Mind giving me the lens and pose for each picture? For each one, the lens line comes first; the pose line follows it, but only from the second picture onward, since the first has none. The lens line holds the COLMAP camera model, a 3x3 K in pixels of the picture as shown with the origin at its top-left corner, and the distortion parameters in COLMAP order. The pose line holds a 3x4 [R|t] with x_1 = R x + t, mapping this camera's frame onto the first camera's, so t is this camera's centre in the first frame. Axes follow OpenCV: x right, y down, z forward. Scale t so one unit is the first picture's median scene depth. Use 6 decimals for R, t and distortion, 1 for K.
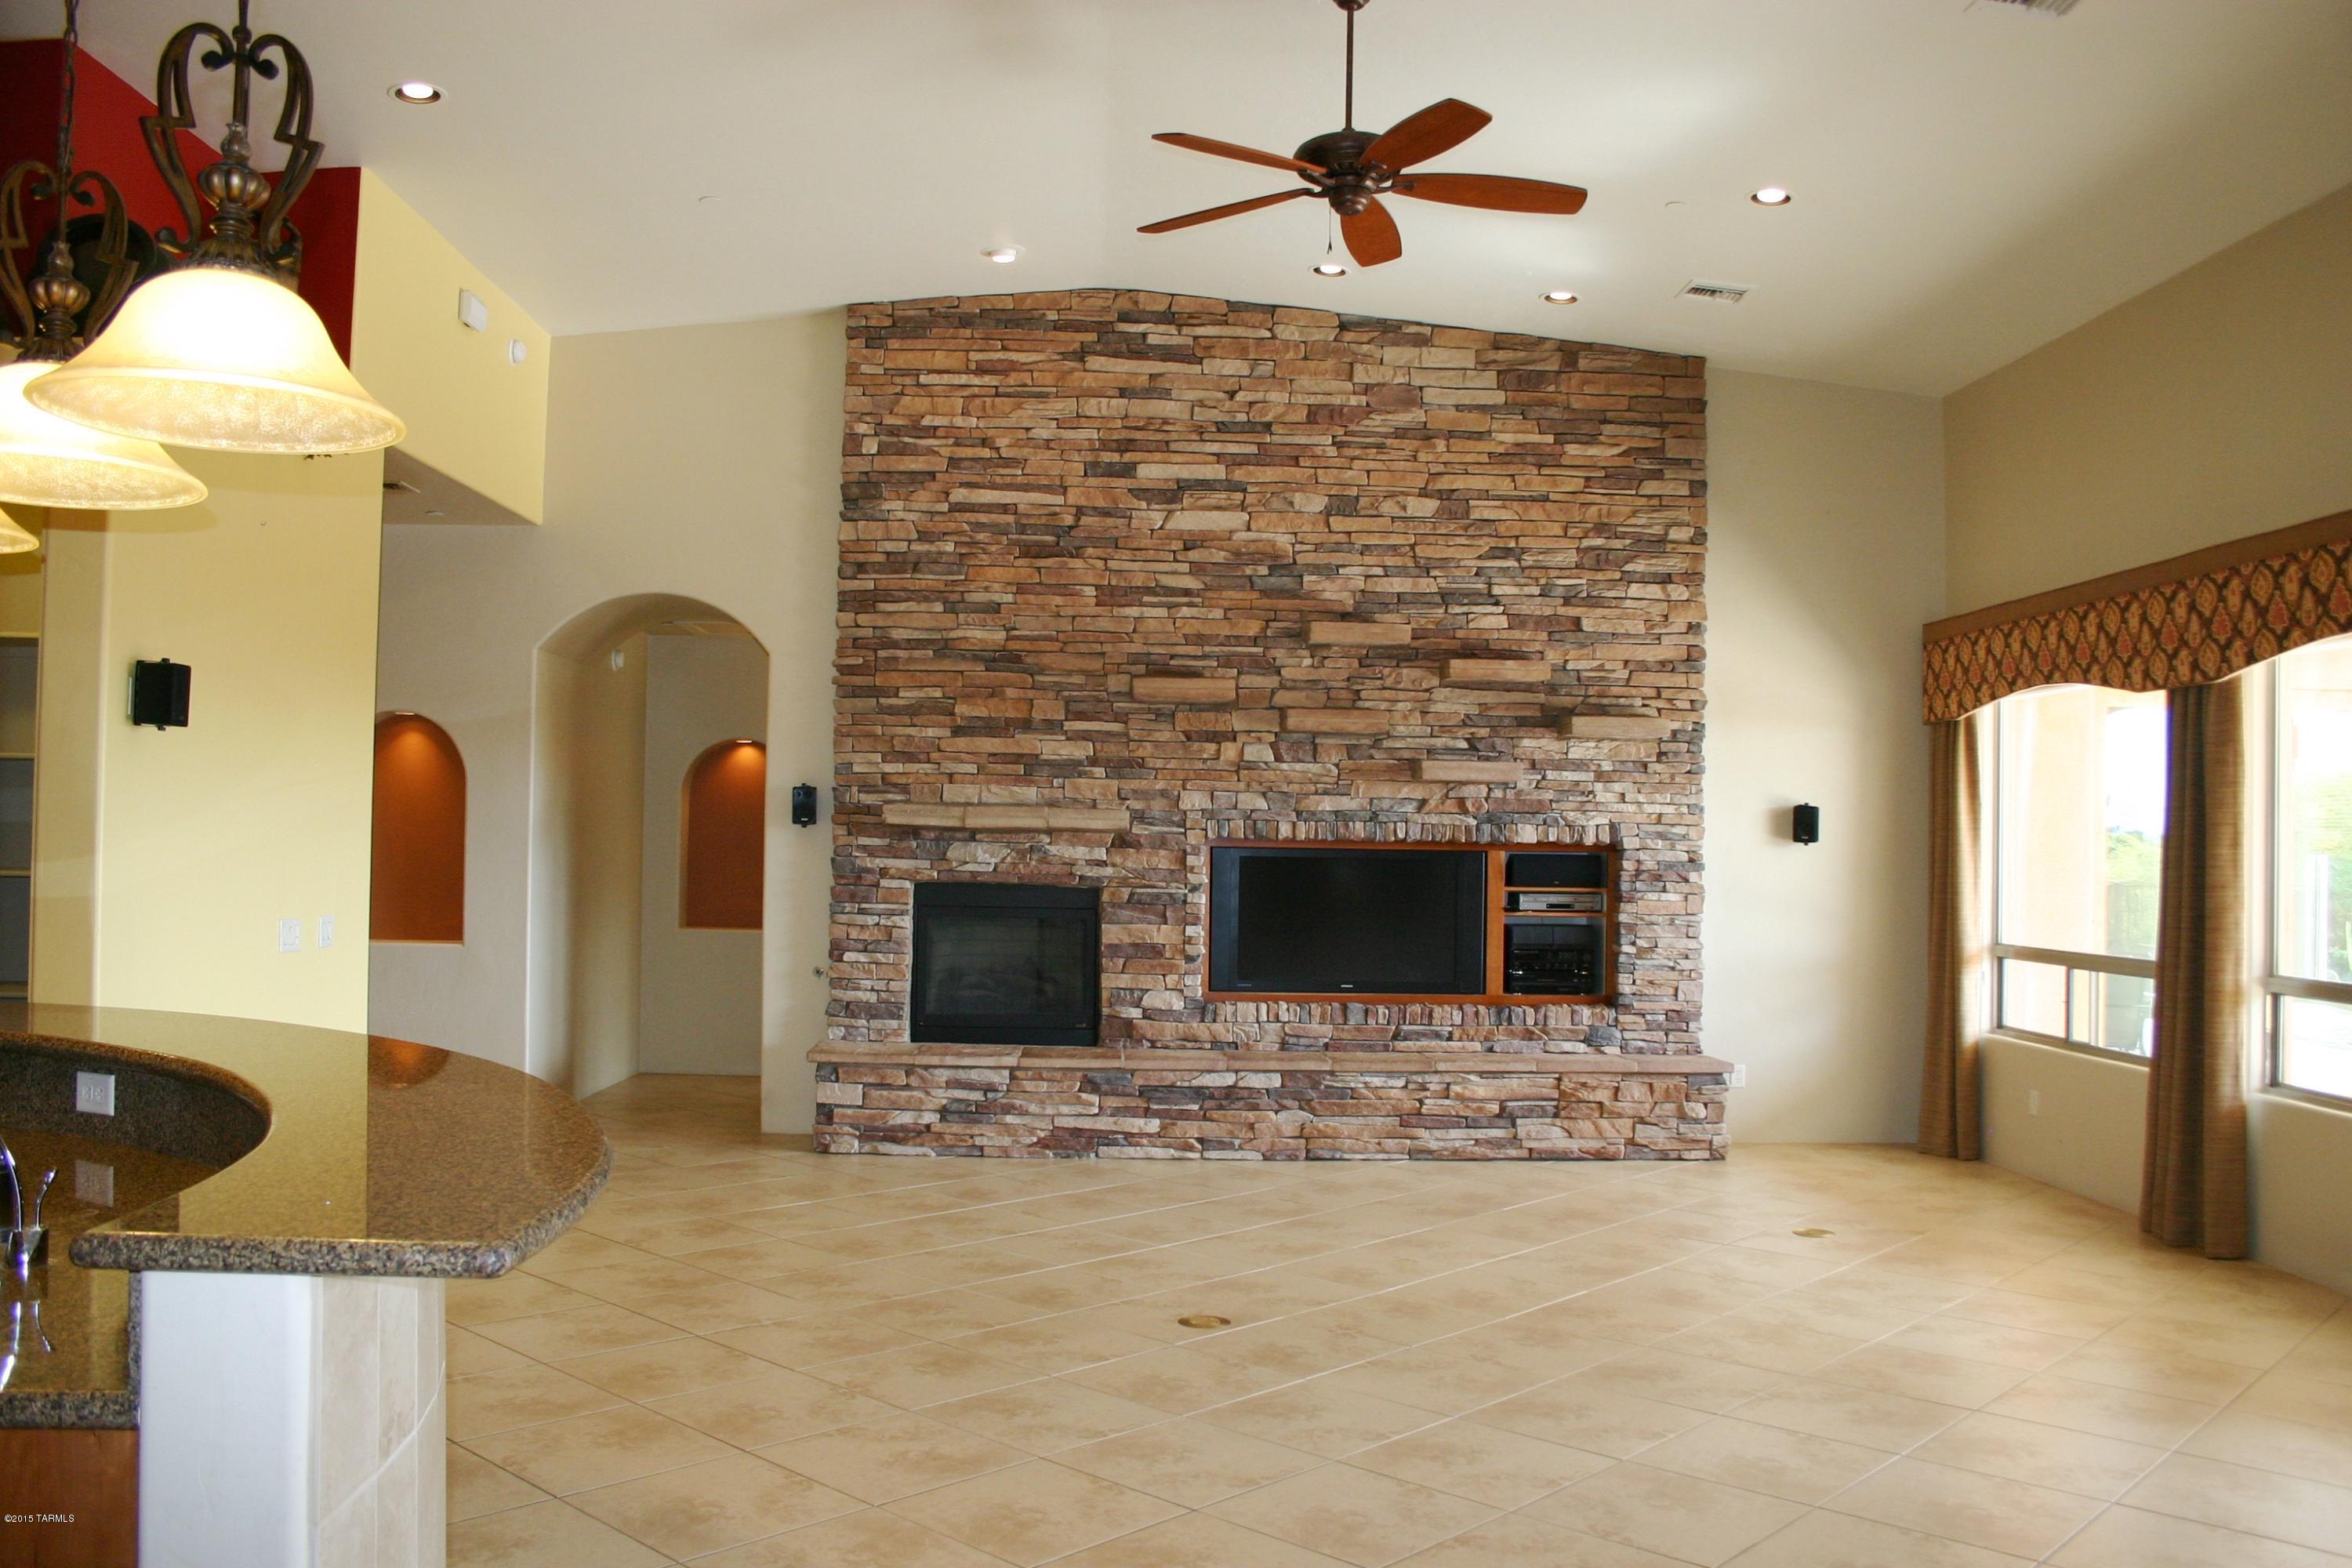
lens RADIAL K [[1903.7, 0, 1179.6], [0, 1903.7, 808.2], [0, 0, 1]] dist [-0.159597, 0.144762]
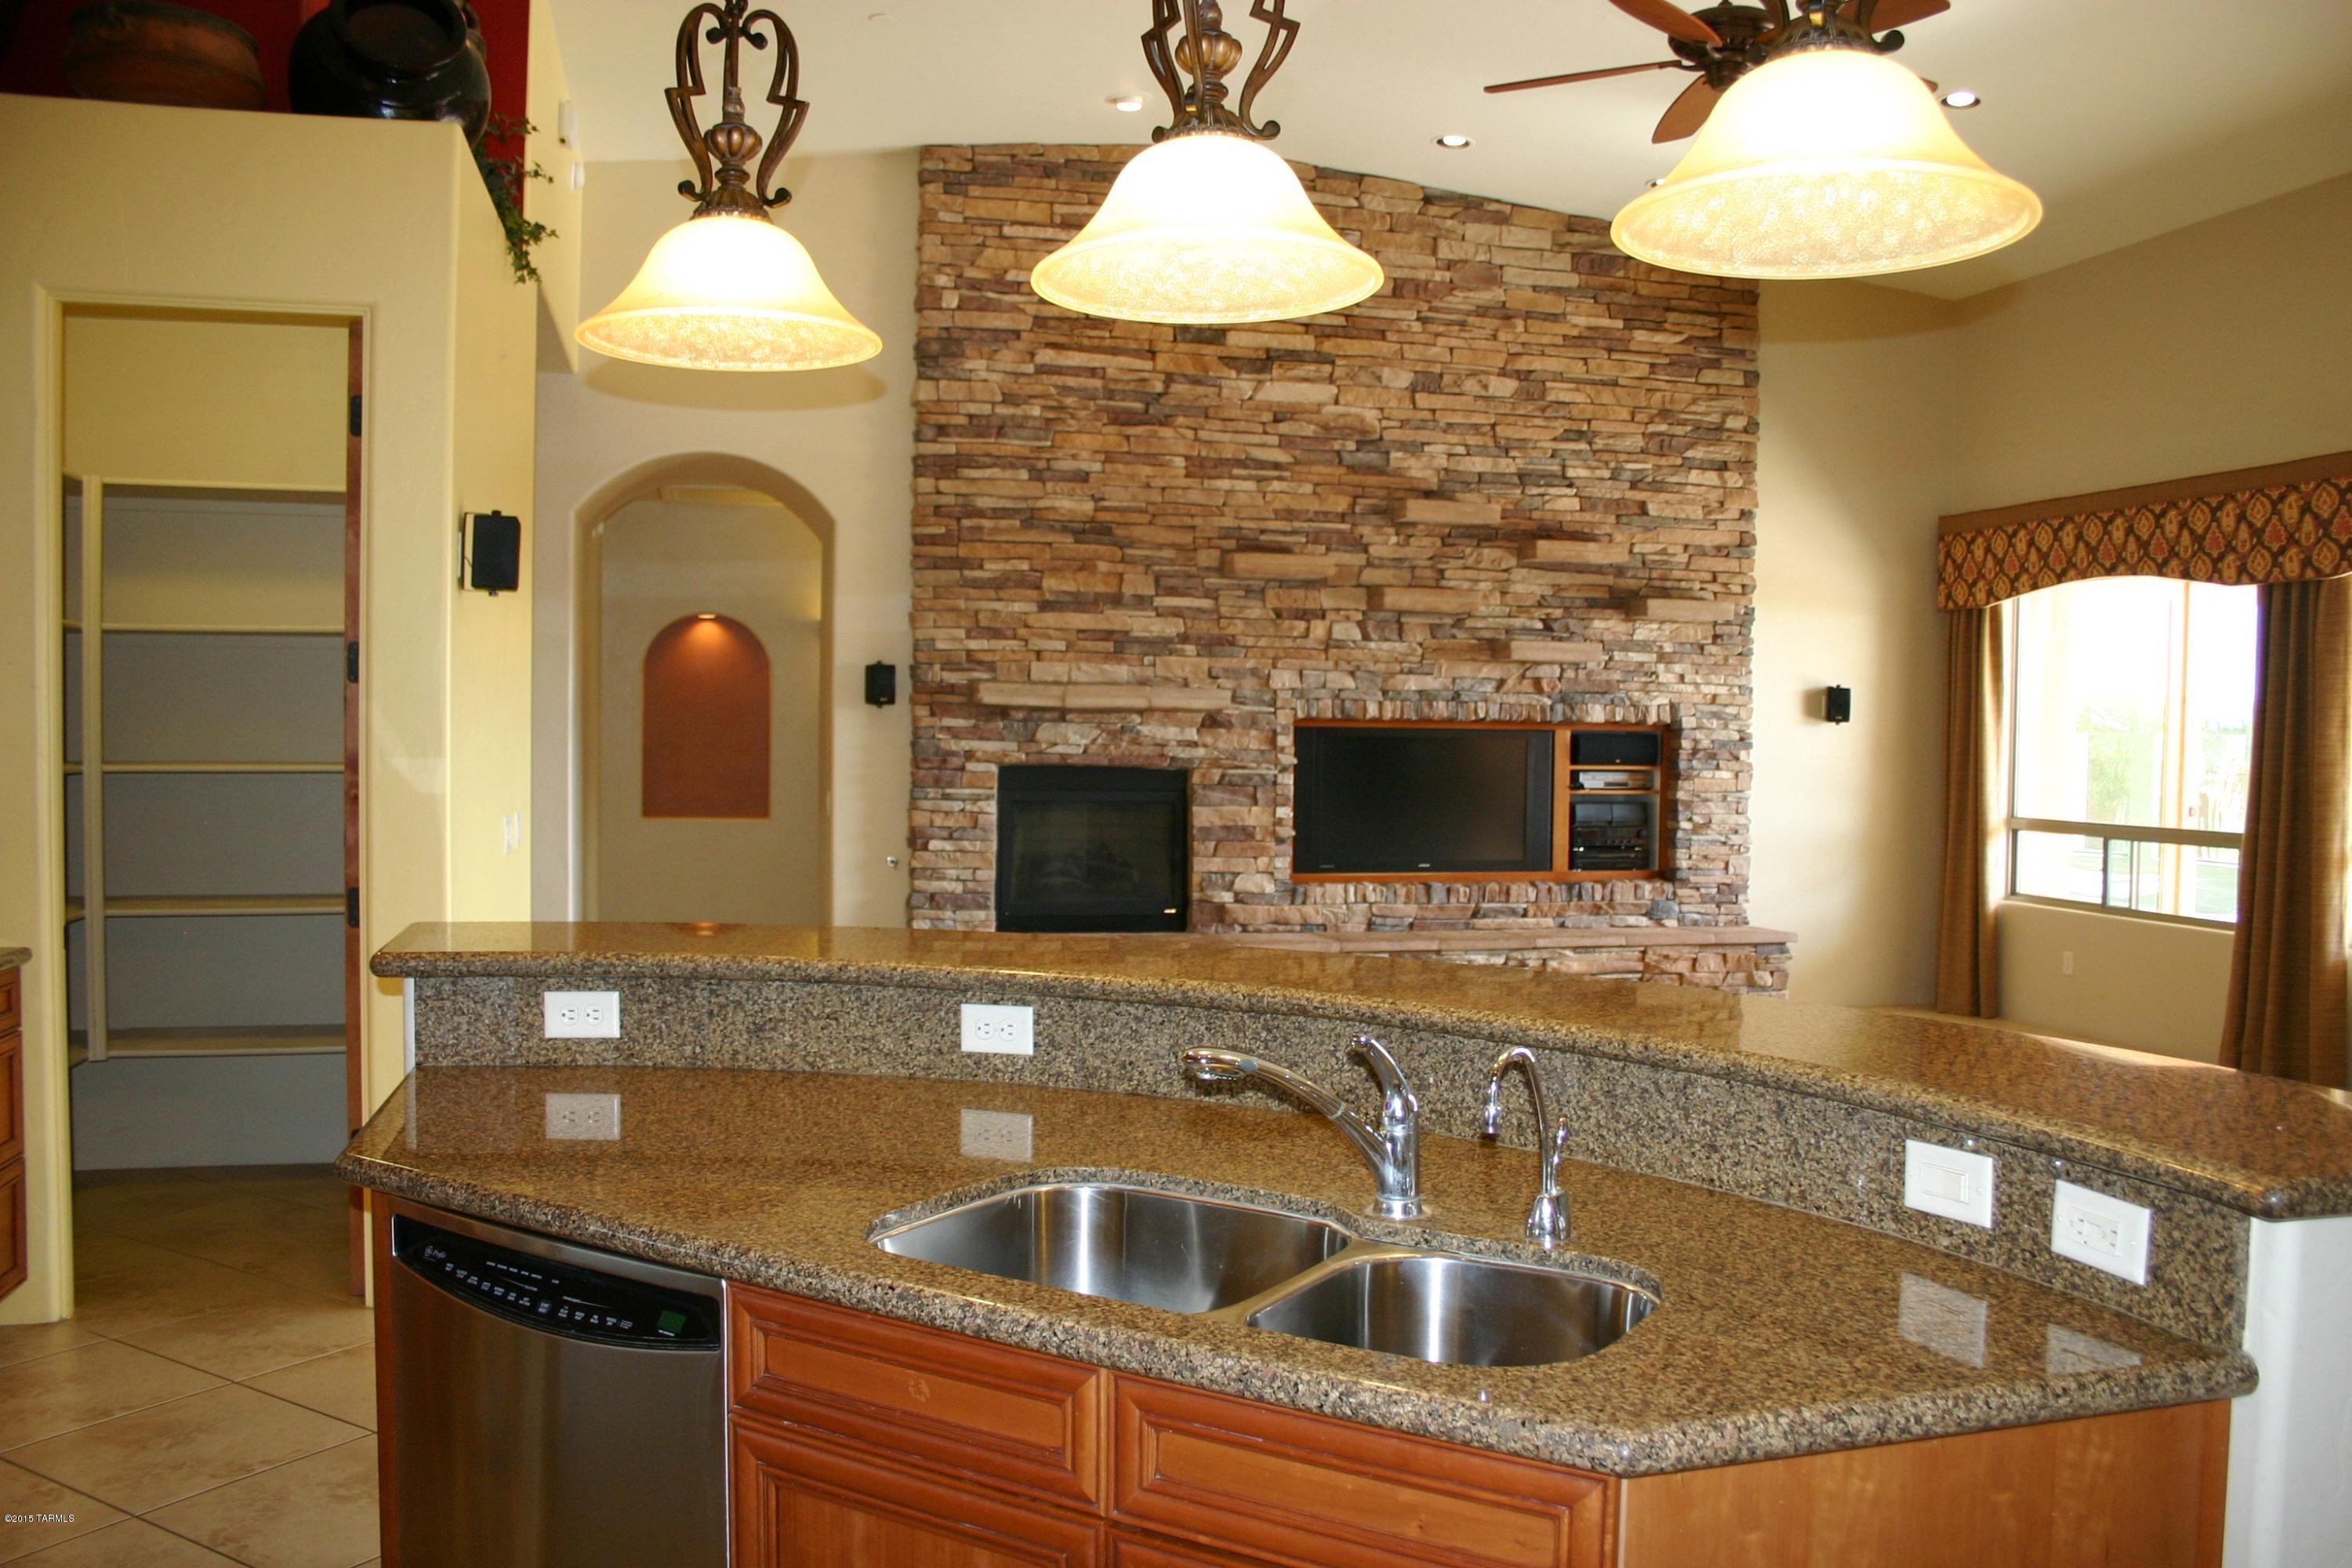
lens RADIAL K [[1891.7, 0, 1185.4], [0, 1891.7, 808.7], [0, 0, 1]] dist [-0.155327, 0.132520]
pose [[0.977483, -0.012940, 0.210615, -0.247543], [-0.000628, 0.997935, 0.064224, -0.000050], [-0.211011, -0.062910, 0.975457, 0.057511]]
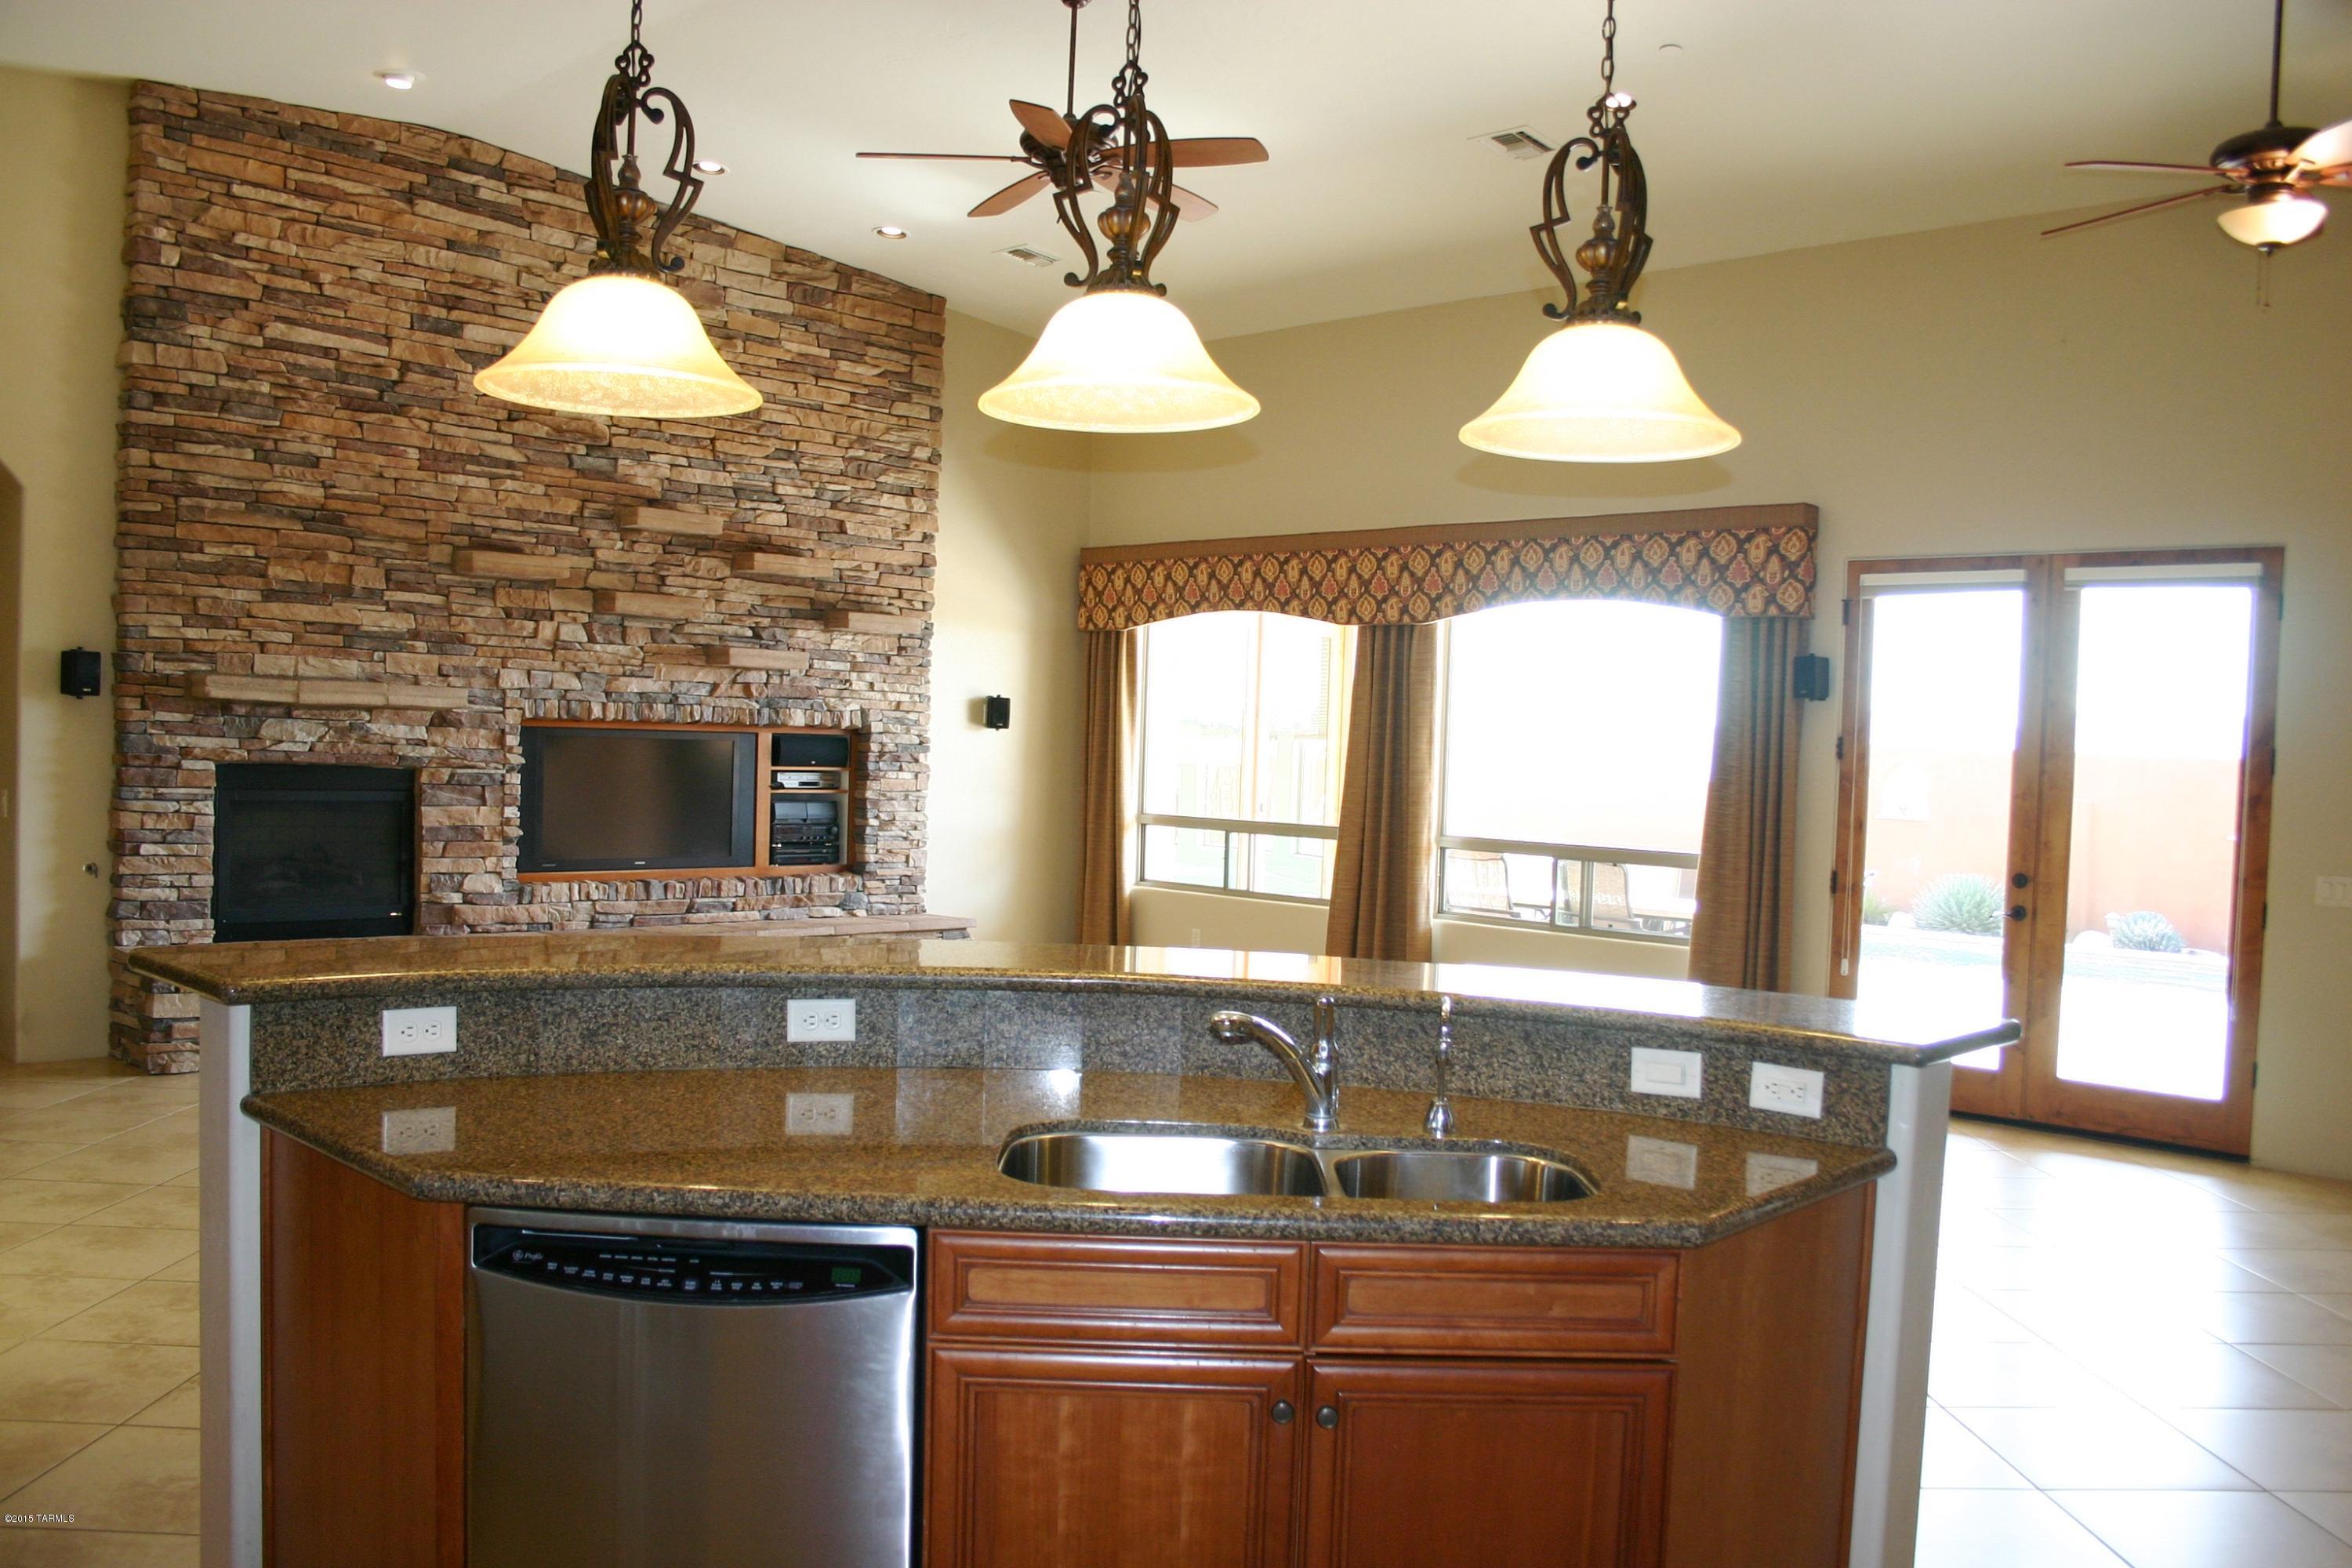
lens RADIAL K [[1903.7, 0, 1179.6], [0, 1903.7, 808.2], [0, 0, 1]] dist [-0.159597, 0.144762]
pose [[0.722191, -0.016453, 0.691498, -0.409883], [-0.034334, 0.997632, 0.059595, -0.006794], [-0.690841, -0.066781, 0.719916, 0.066820]]
